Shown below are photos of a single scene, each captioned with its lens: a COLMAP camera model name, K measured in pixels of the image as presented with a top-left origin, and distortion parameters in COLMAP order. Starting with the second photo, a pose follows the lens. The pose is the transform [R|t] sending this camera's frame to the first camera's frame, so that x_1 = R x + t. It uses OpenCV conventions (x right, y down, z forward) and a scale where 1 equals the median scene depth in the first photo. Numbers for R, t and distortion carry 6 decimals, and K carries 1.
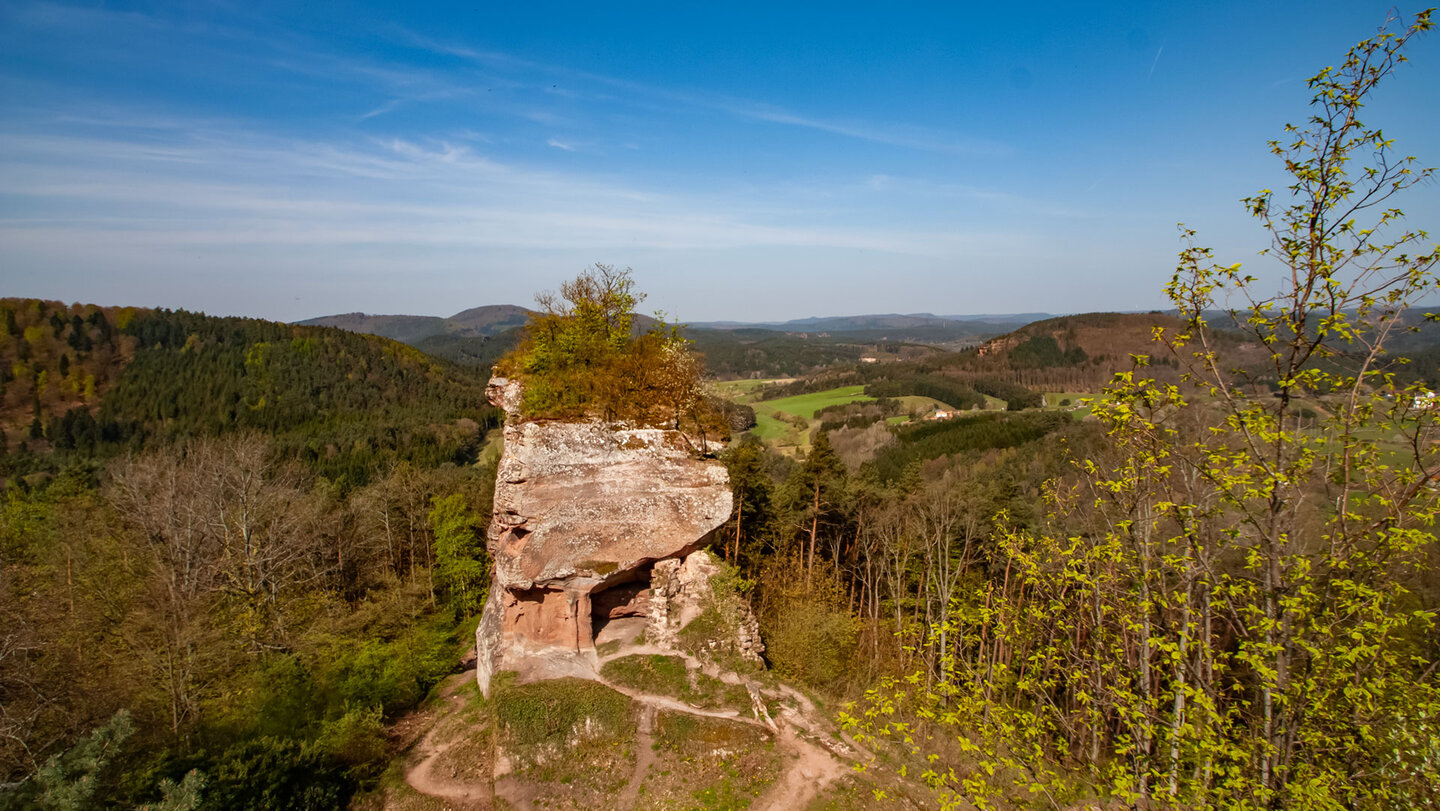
lens RADIAL K [[974.0, 0, 720.0], [0, 974.0, 405.5], [0, 0, 1]] dist [0.002827, 0.000987]
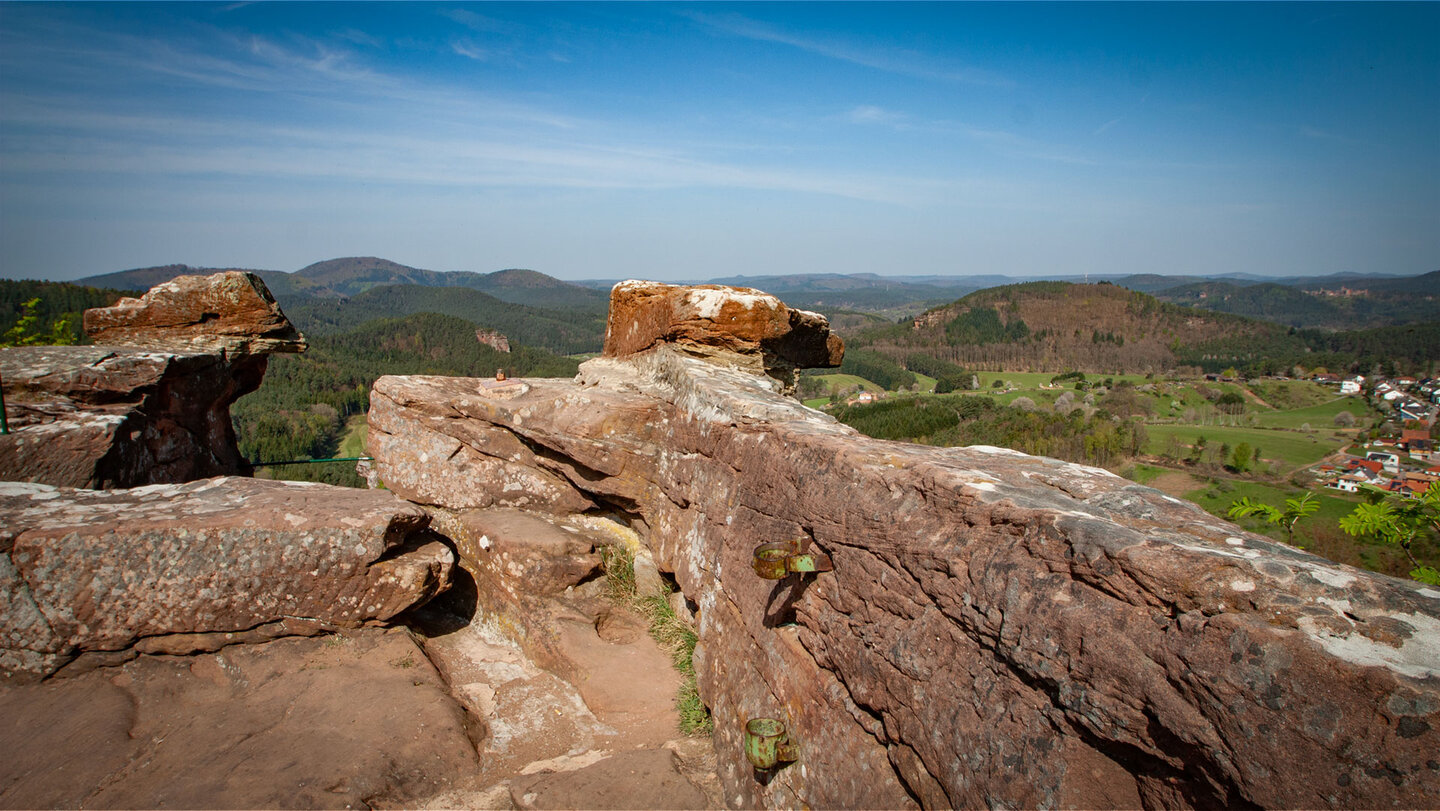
lens RADIAL K [[974.0, 0, 720.0], [0, 974.0, 405.5], [0, 0, 1]] dist [0.002827, 0.000987]
pose [[0.992206, 0.003541, 0.124560, -0.022984], [-0.003751, 0.999992, 0.001451, 0.018464], [-0.124554, -0.001907, 0.992211, 0.128492]]
